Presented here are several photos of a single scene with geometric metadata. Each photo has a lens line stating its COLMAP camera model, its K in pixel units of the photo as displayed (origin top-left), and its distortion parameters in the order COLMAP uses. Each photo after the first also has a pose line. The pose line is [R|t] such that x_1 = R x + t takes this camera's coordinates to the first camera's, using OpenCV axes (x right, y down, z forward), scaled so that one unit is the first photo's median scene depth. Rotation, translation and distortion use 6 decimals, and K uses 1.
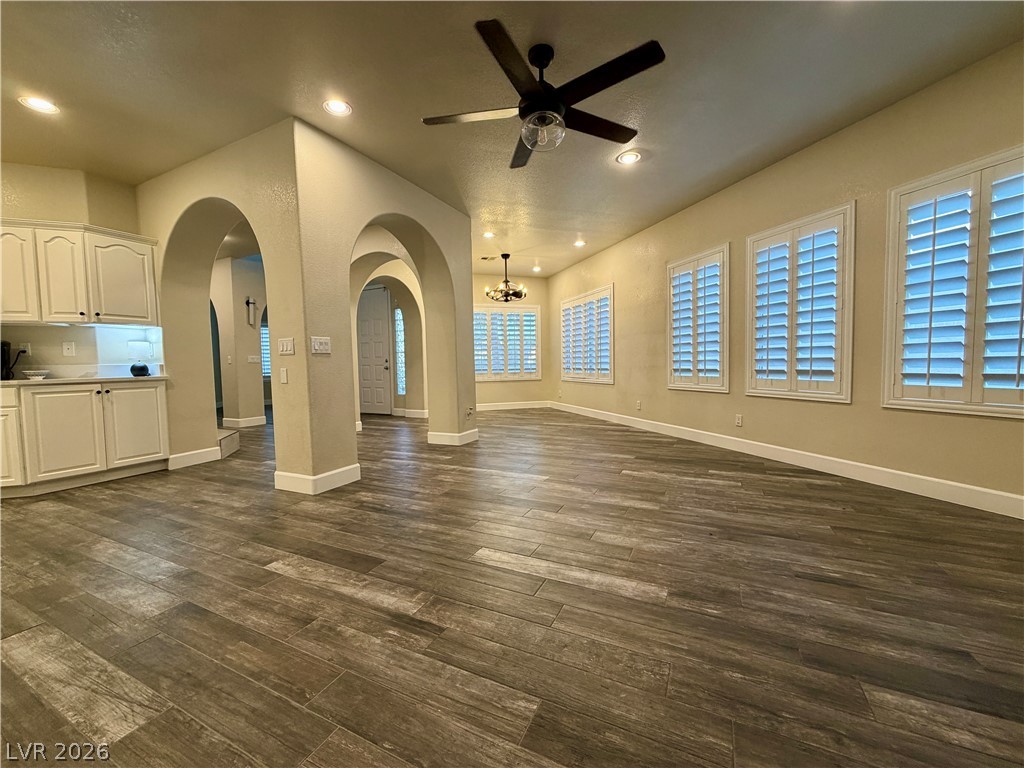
lens RADIAL K [[409.1, 0, 509.4], [0, 409.1, 384.9], [0, 0, 1]] dist [0.000260, -0.000155]
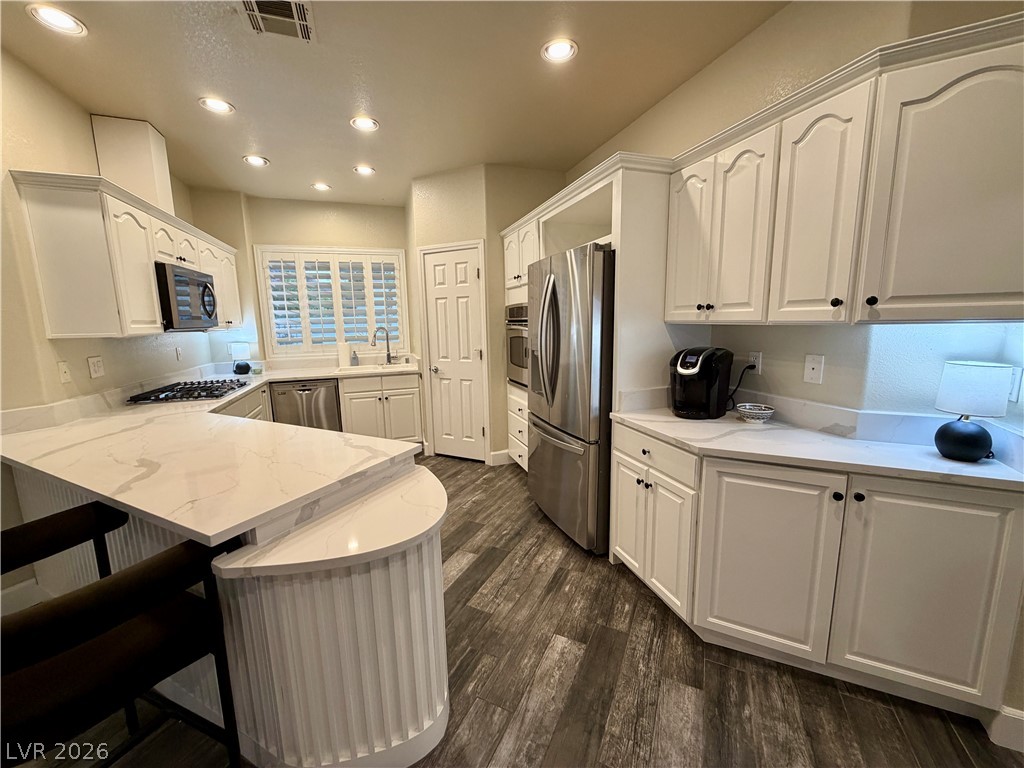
lens RADIAL K [[409.1, 0, 509.4], [0, 409.1, 384.9], [0, 0, 1]] dist [0.000260, -0.000155]
pose [[-0.002783, 0.180632, -0.983547, -0.607556], [-0.029399, 0.983111, 0.180635, -0.151765], [0.999564, 0.029418, 0.002574, 0.653259]]
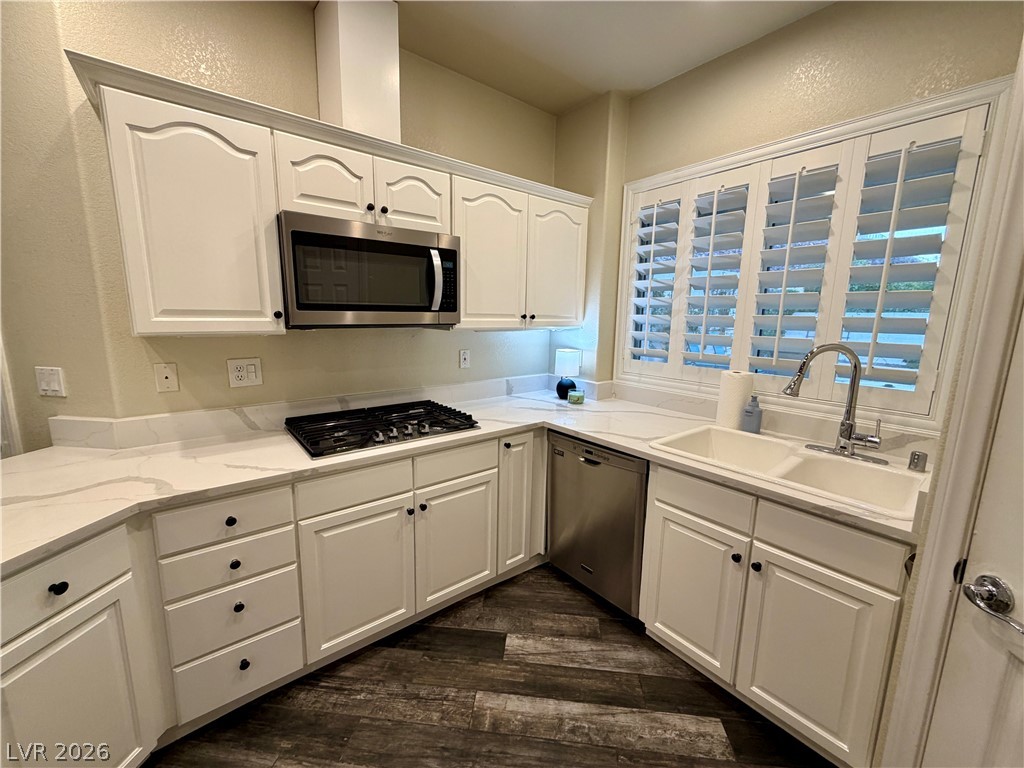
lens RADIAL K [[409.1, 0, 509.4], [0, 409.1, 384.9], [0, 0, 1]] dist [0.000260, -0.000155]
pose [[-0.941139, 0.065603, -0.331592, -1.448498], [-0.011119, 0.974447, 0.224344, -0.138533], [0.337836, 0.214826, -0.916361, 0.536159]]
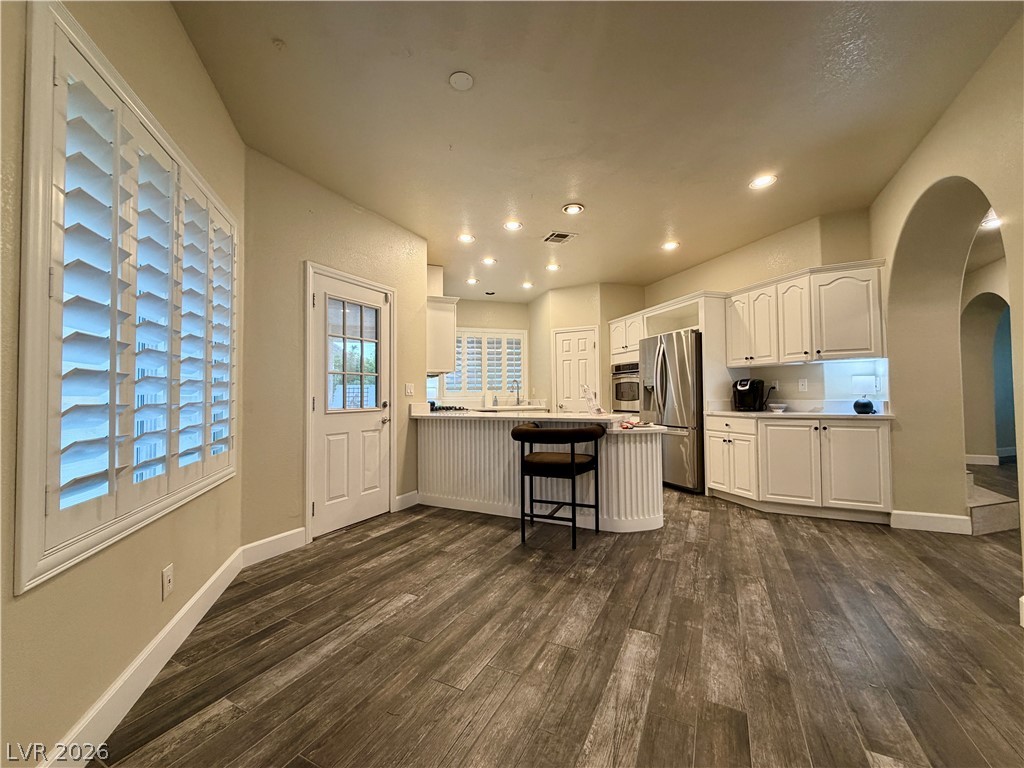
lens RADIAL K [[409.1, 0, 509.4], [0, 409.1, 384.9], [0, 0, 1]] dist [0.000260, -0.000155]
pose [[-0.012778, -0.006412, -0.999898, 0.022453], [-0.043289, 0.999045, -0.005853, -0.049958], [0.998981, 0.043210, -0.013043, 0.241522]]
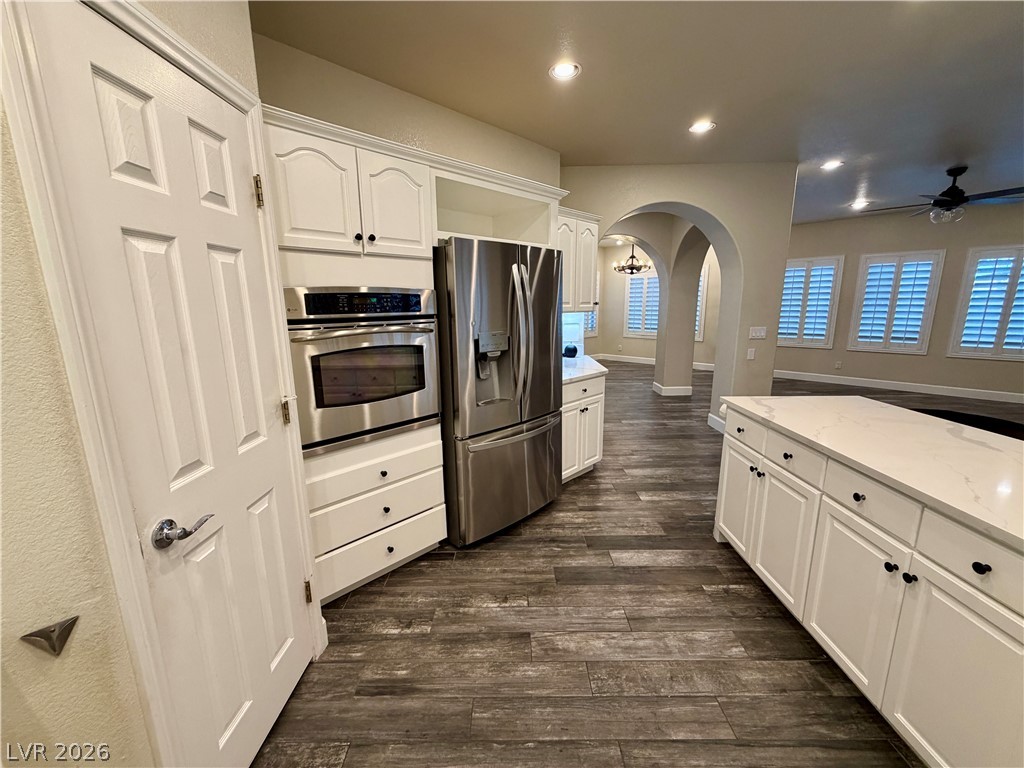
lens RADIAL K [[409.1, 0, 509.4], [0, 409.1, 384.9], [0, 0, 1]] dist [0.000260, -0.000155]
pose [[0.899719, -0.076313, 0.429747, -1.664322], [0.015292, 0.989503, 0.143698, -0.115524], [-0.436202, -0.122716, 0.891442, 0.106015]]
